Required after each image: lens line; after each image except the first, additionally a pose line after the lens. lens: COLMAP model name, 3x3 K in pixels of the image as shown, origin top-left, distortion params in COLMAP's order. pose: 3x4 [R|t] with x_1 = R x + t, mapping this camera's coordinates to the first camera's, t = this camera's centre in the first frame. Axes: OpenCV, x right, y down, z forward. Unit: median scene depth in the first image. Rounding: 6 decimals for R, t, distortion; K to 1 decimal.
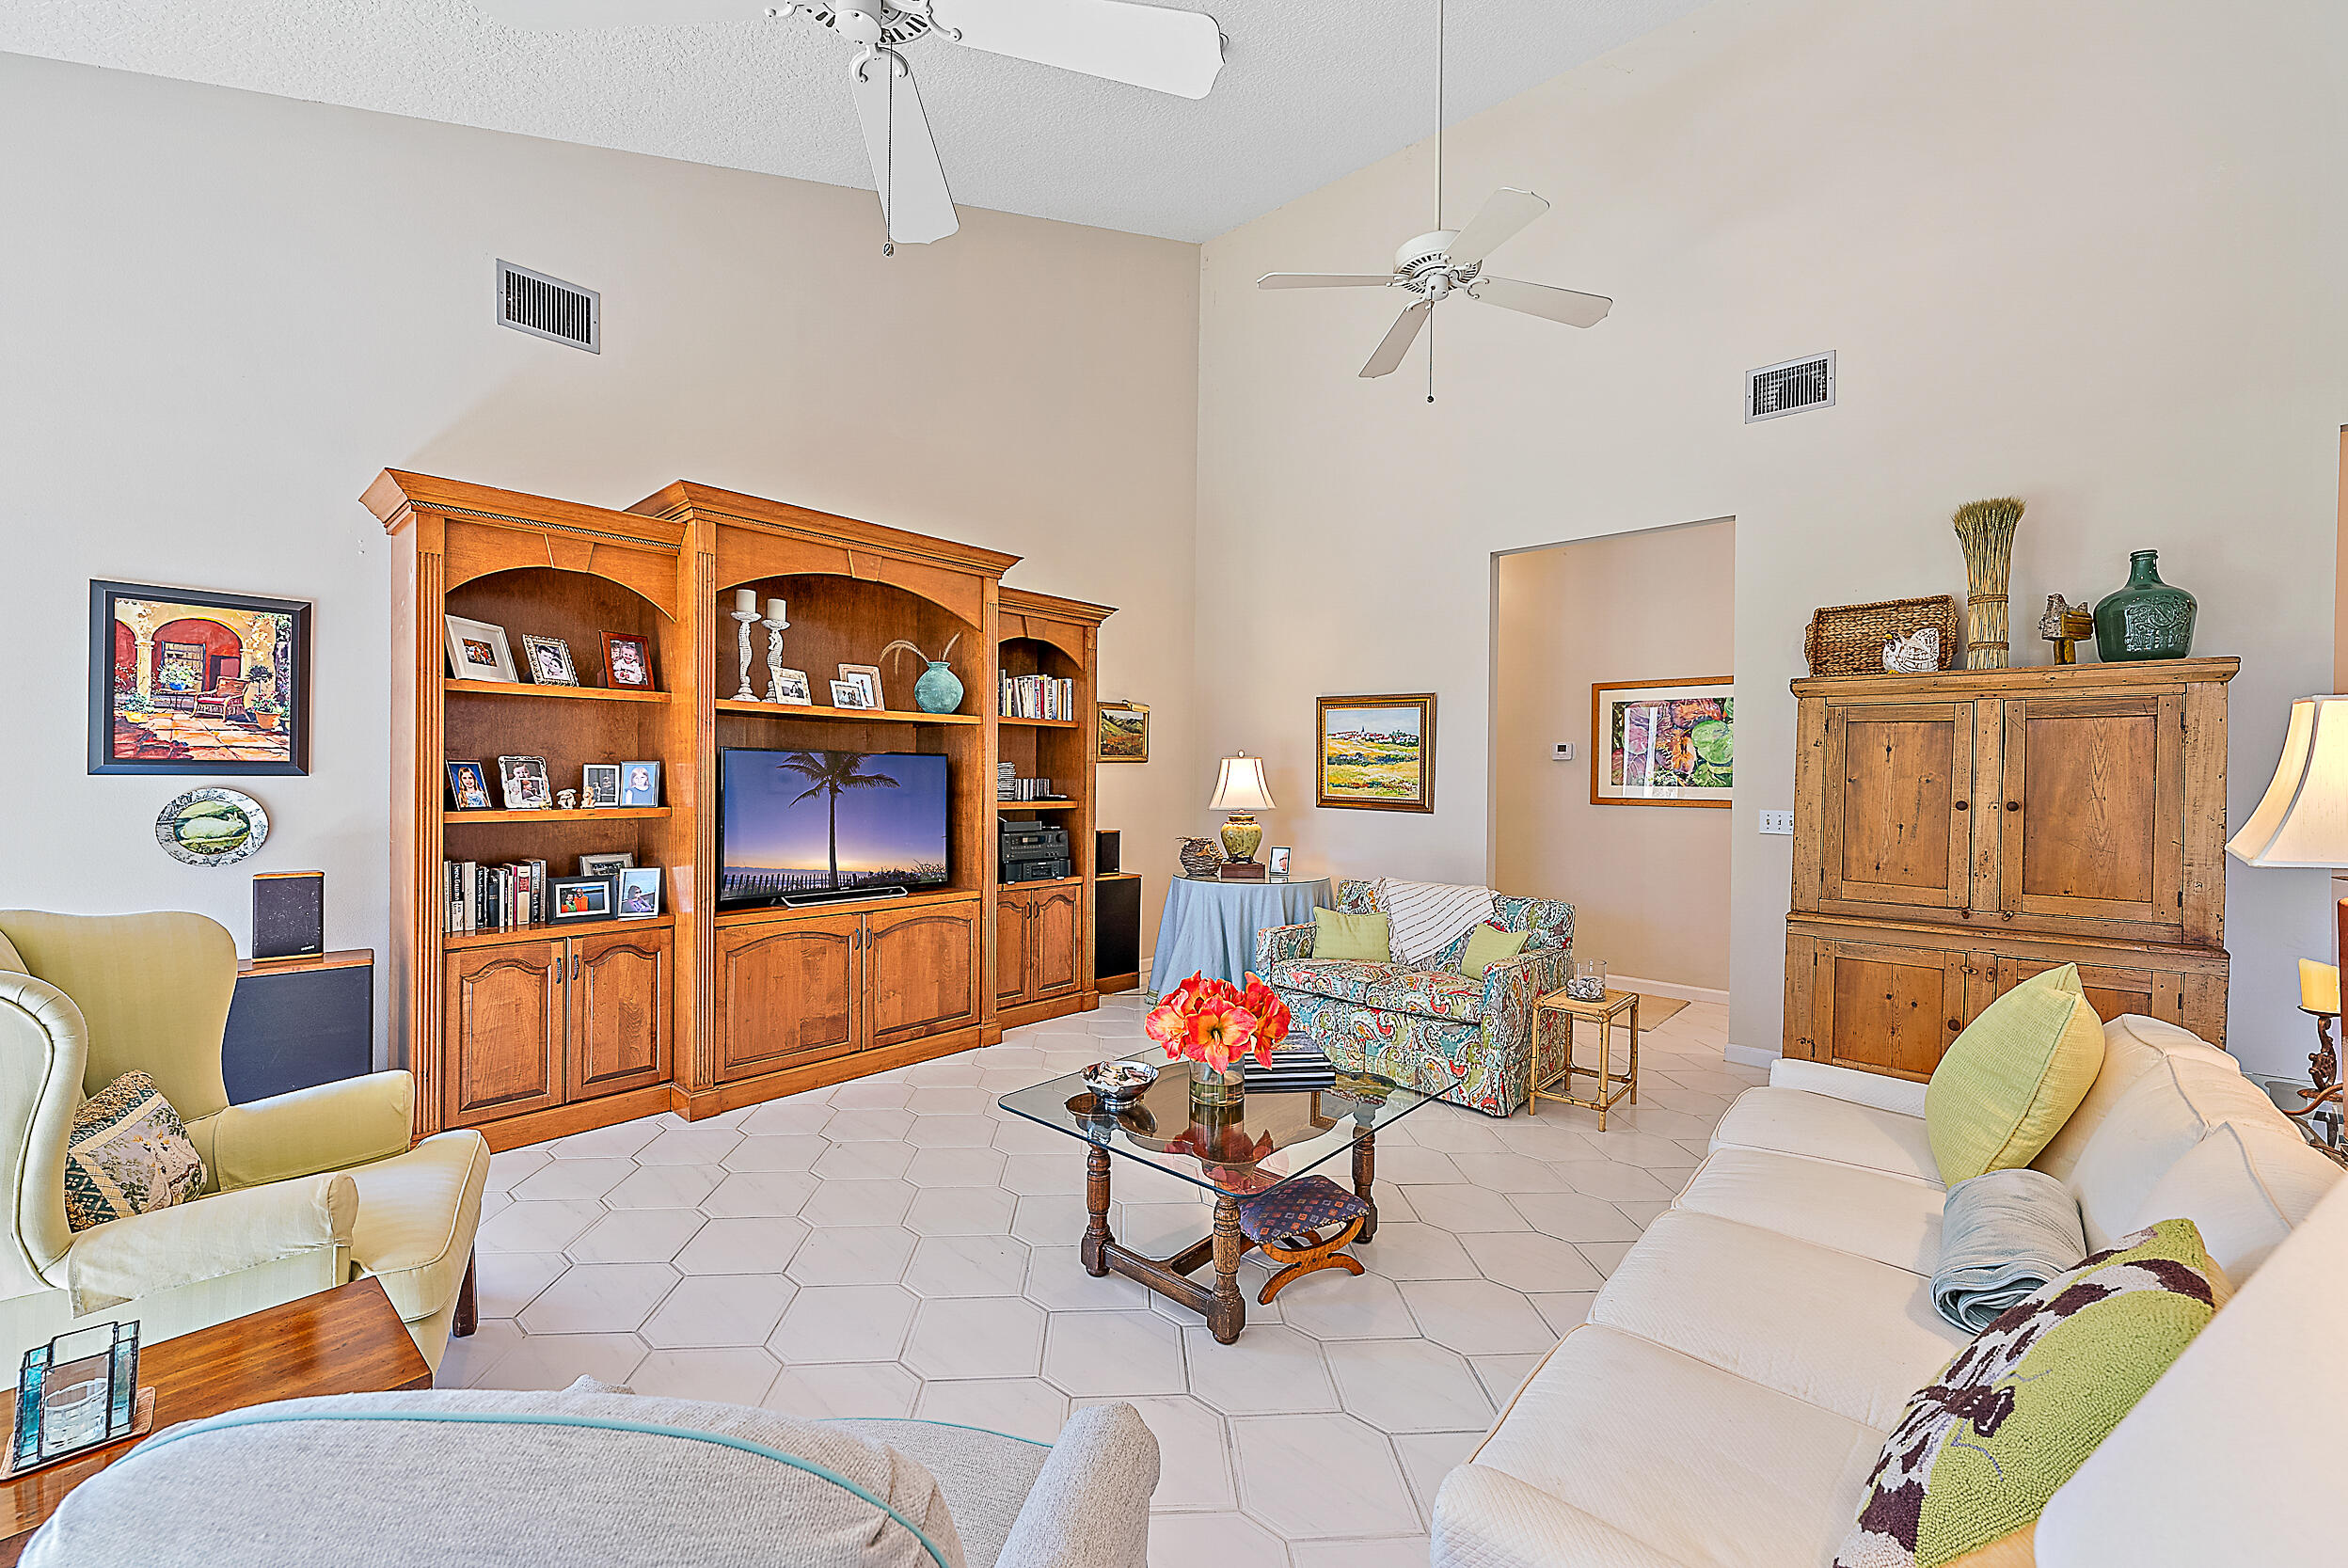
lens RADIAL K [[921.2, 0, 1155.1], [0, 921.2, 778.8], [0, 0, 1]] dist [-0.005741, 0.001634]
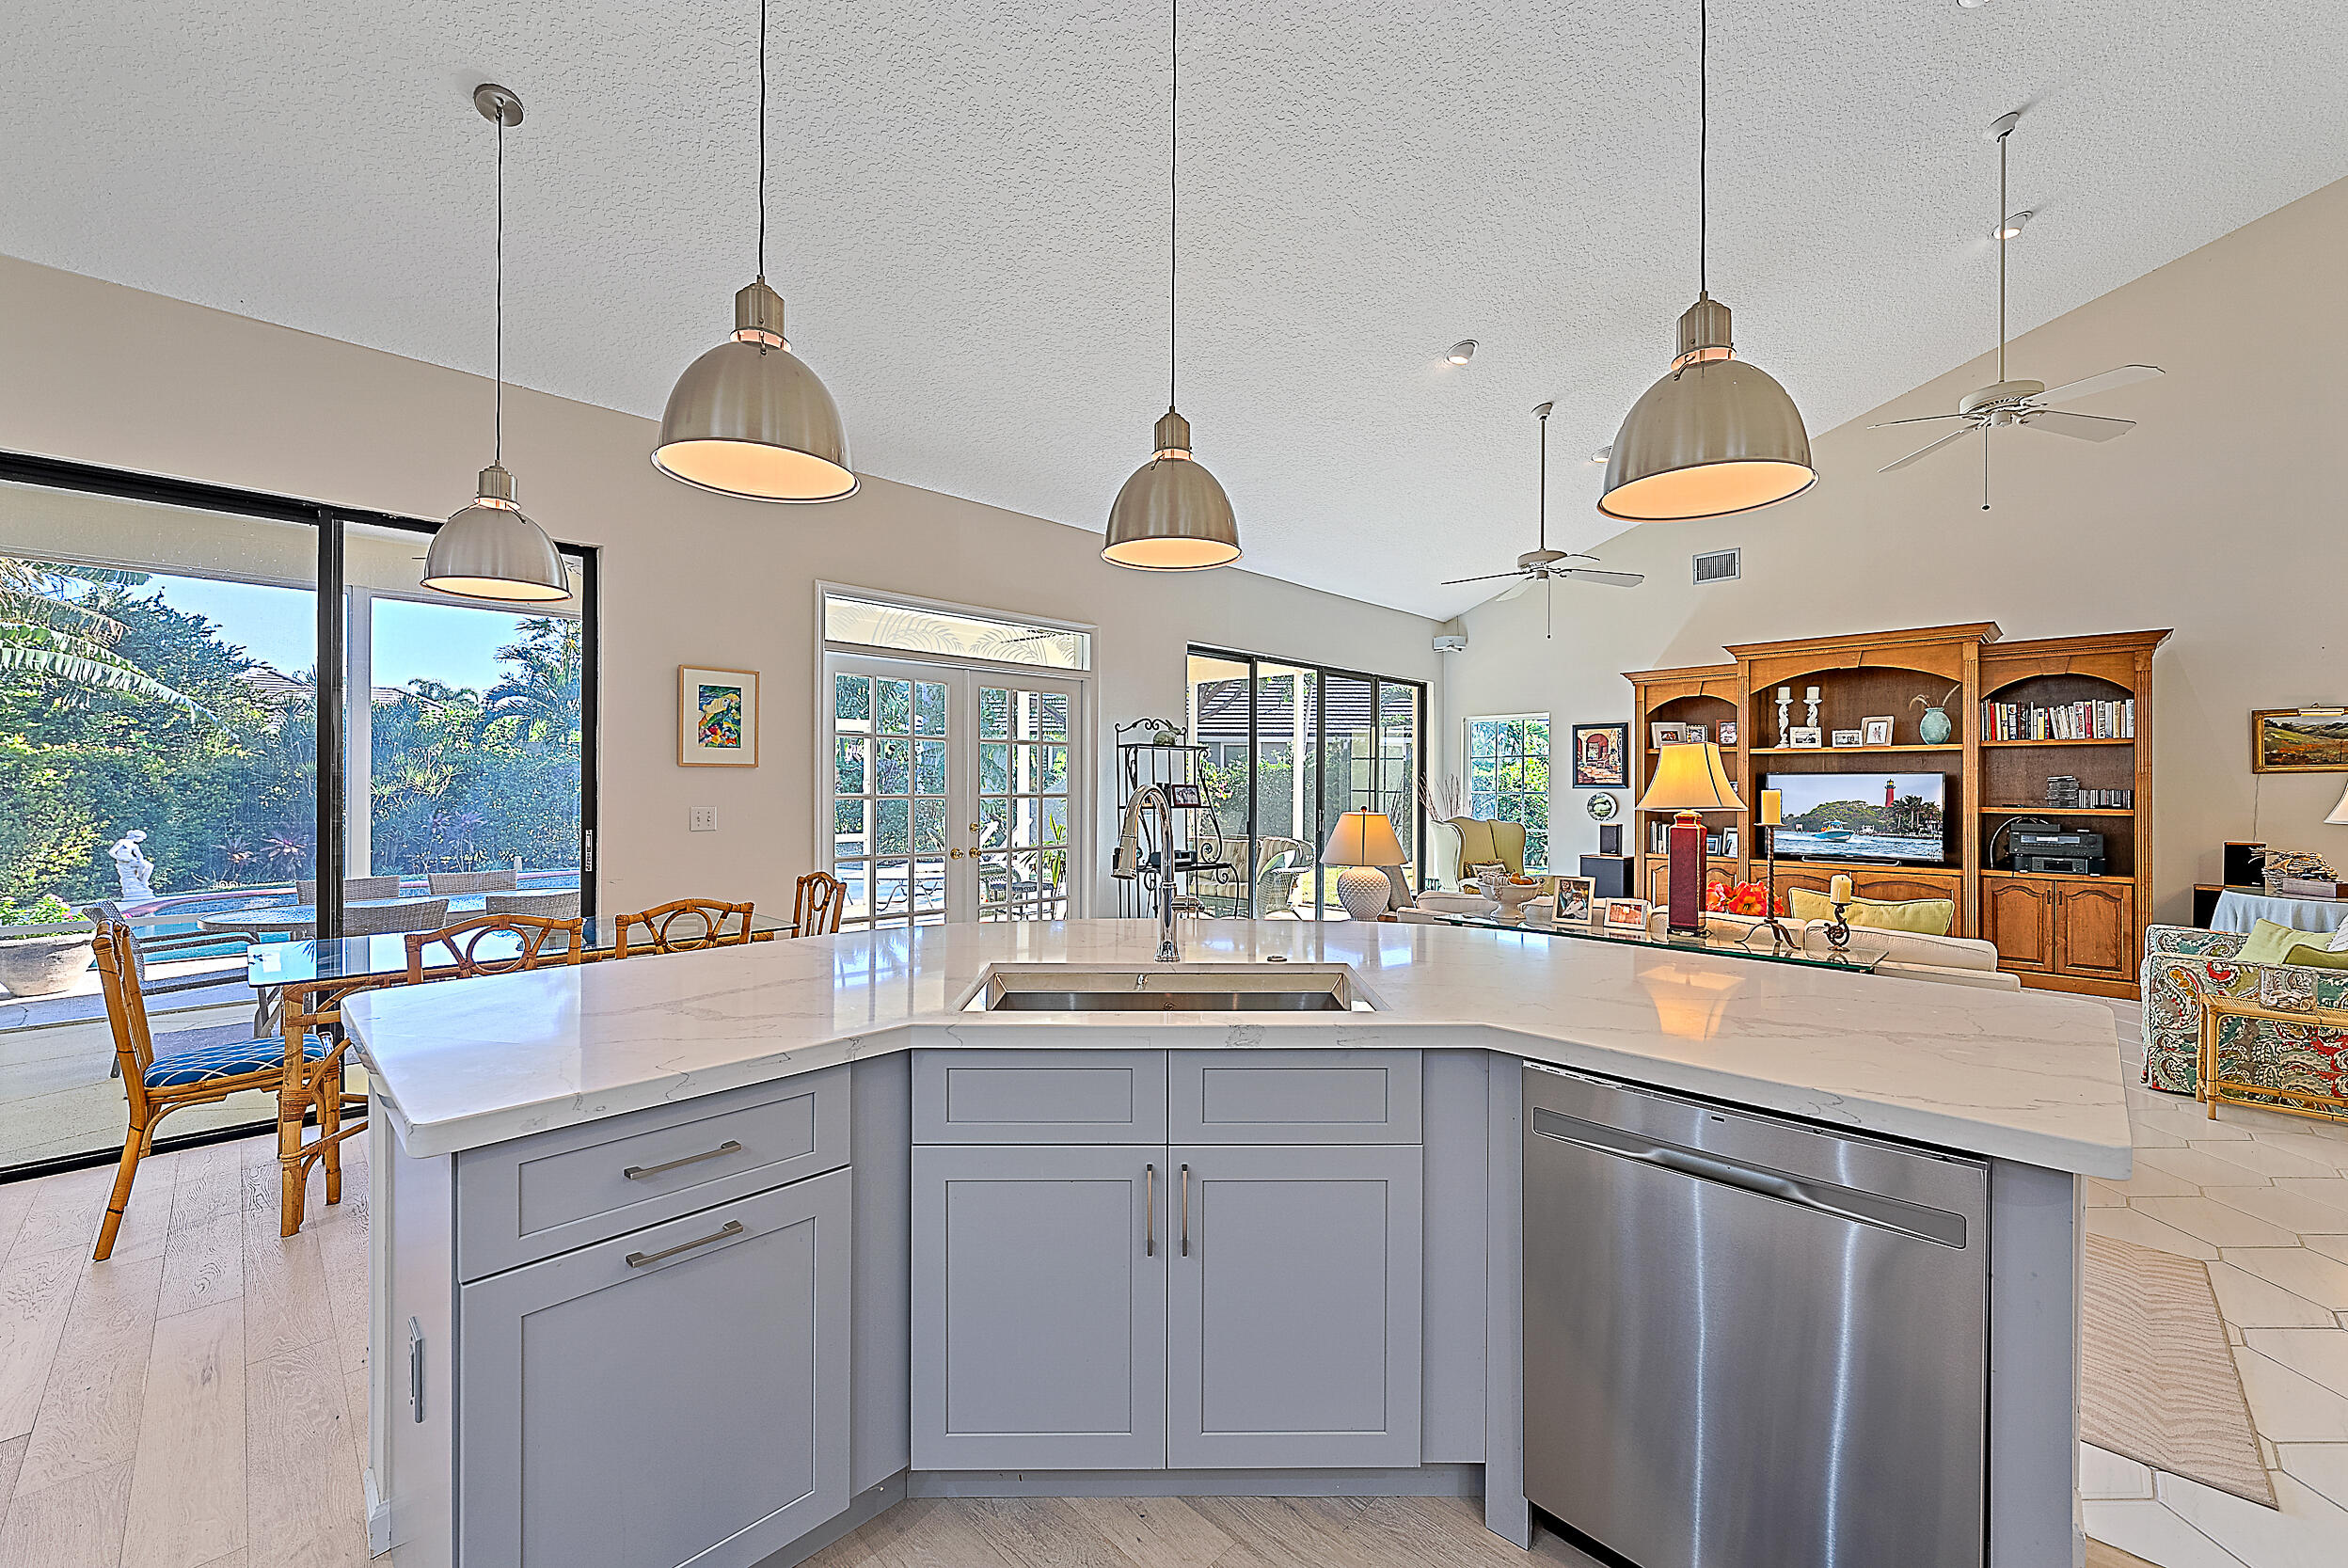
lens RADIAL K [[921.2, 0, 1182.9], [0, 921.2, 778.7], [0, 0, 1]] dist [-0.005741, 0.001634]
pose [[-0.041893, -0.016935, -0.998979, 1.636983], [-0.006749, 0.999838, -0.016667, 0.019818], [0.999099, 0.006044, -0.042001, -0.146225]]
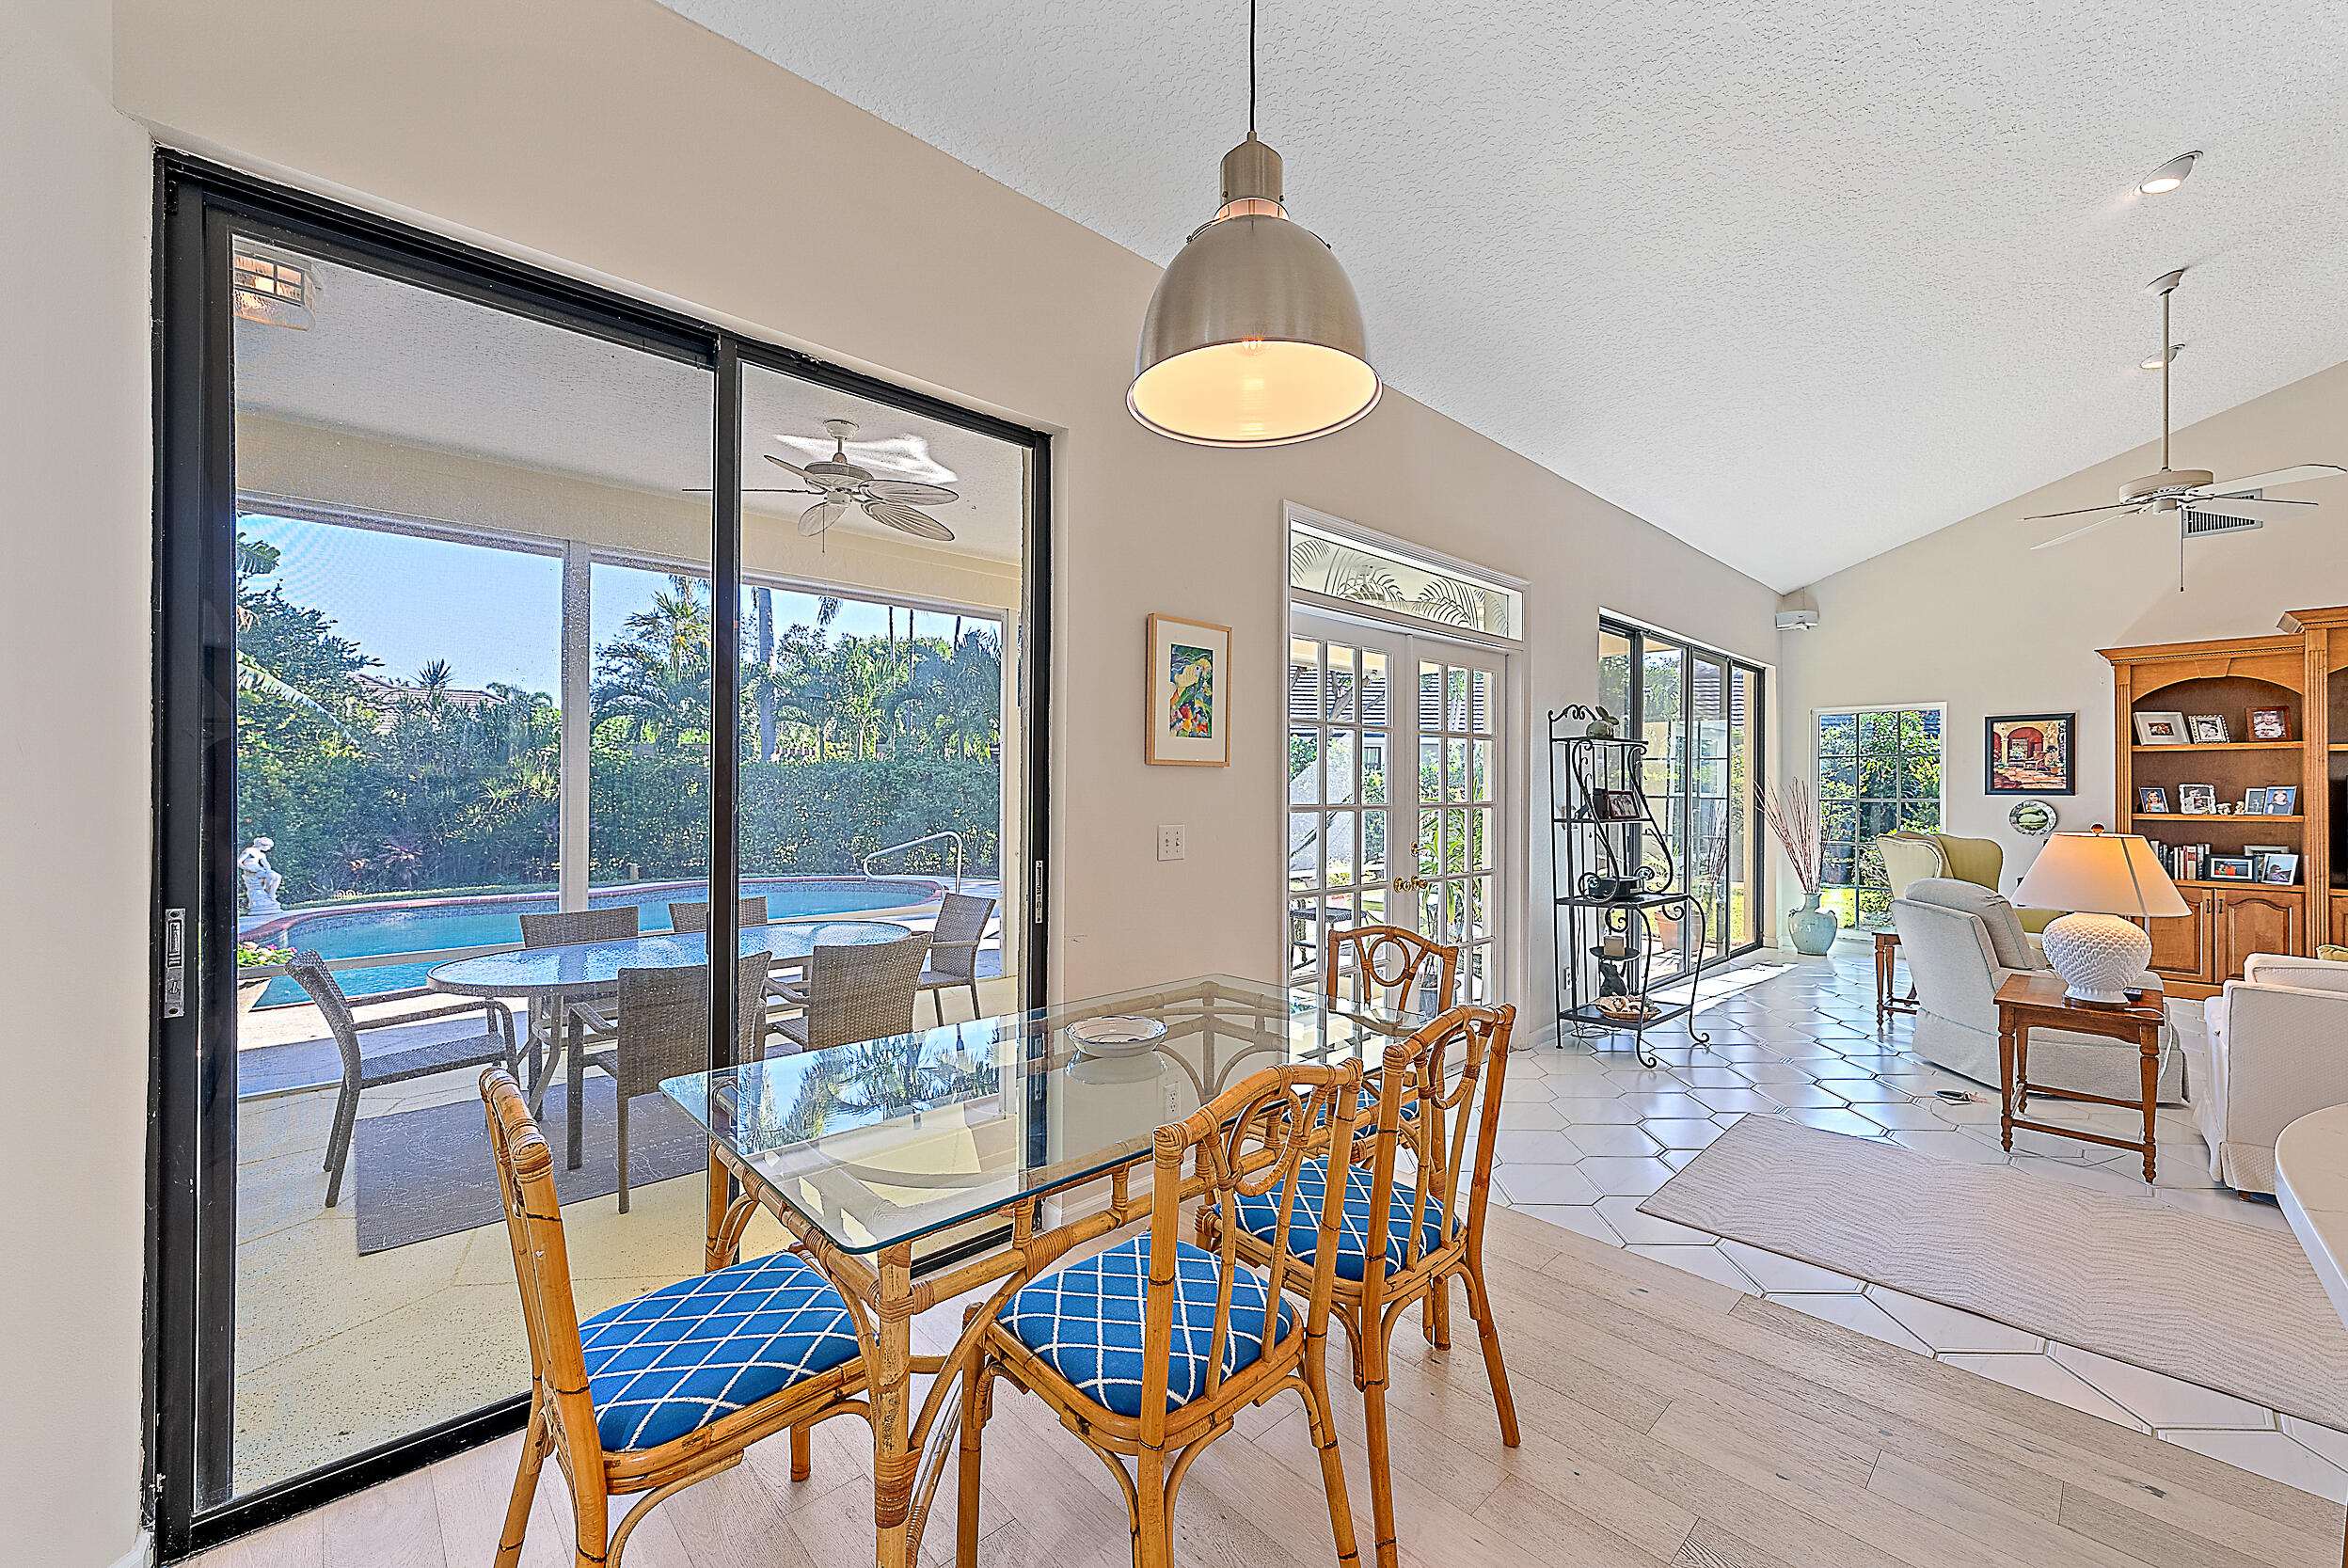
lens RADIAL K [[921.2, 0, 1190.5], [0, 921.2, 780.6], [0, 0, 1]] dist [-0.005741, 0.001634]
pose [[-0.082076, -0.018517, -0.996454, 1.244343], [-0.008183, 0.999806, -0.017906, 0.015814], [0.996592, 0.006685, -0.082212, -0.785382]]
